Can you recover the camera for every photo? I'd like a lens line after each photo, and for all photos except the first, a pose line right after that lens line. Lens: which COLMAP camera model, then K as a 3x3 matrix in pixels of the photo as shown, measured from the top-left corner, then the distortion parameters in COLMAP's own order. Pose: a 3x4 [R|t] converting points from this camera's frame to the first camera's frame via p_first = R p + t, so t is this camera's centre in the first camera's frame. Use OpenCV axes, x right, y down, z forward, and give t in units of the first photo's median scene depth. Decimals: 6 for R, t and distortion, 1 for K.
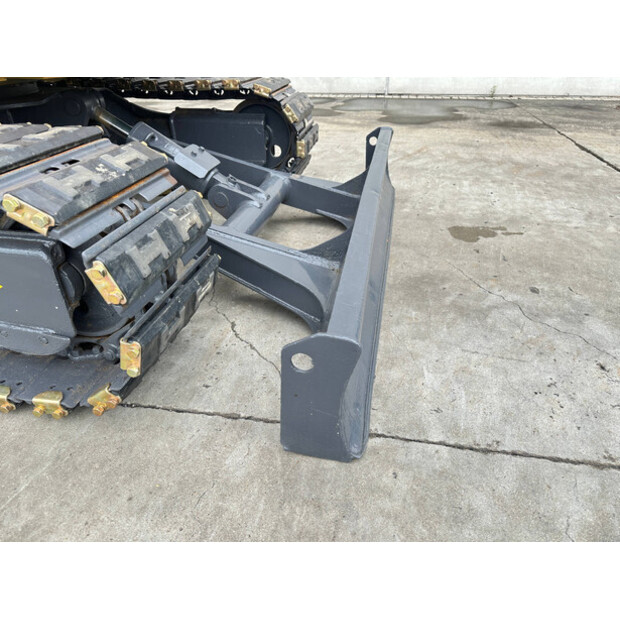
lens RADIAL K [[438.8, 0, 311.5], [0, 438.8, 307.4], [0, 0, 1]] dist [0.069822, -0.104376]
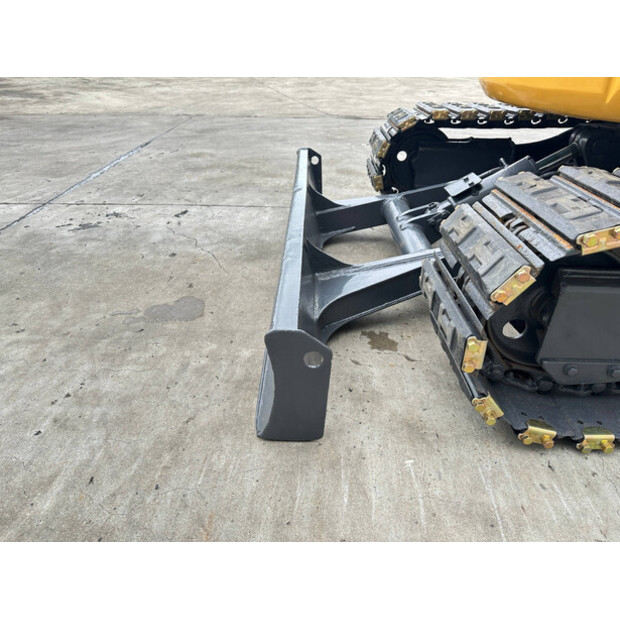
lens RADIAL K [[438.8, 0, 311.5], [0, 438.8, 307.4], [0, 0, 1]] dist [0.069822, -0.104376]
pose [[-0.985061, 0.079027, -0.153005, 0.250789], [-0.099223, 0.465719, 0.879352, -0.935240], [0.140750, 0.881397, -0.450920, 1.441216]]
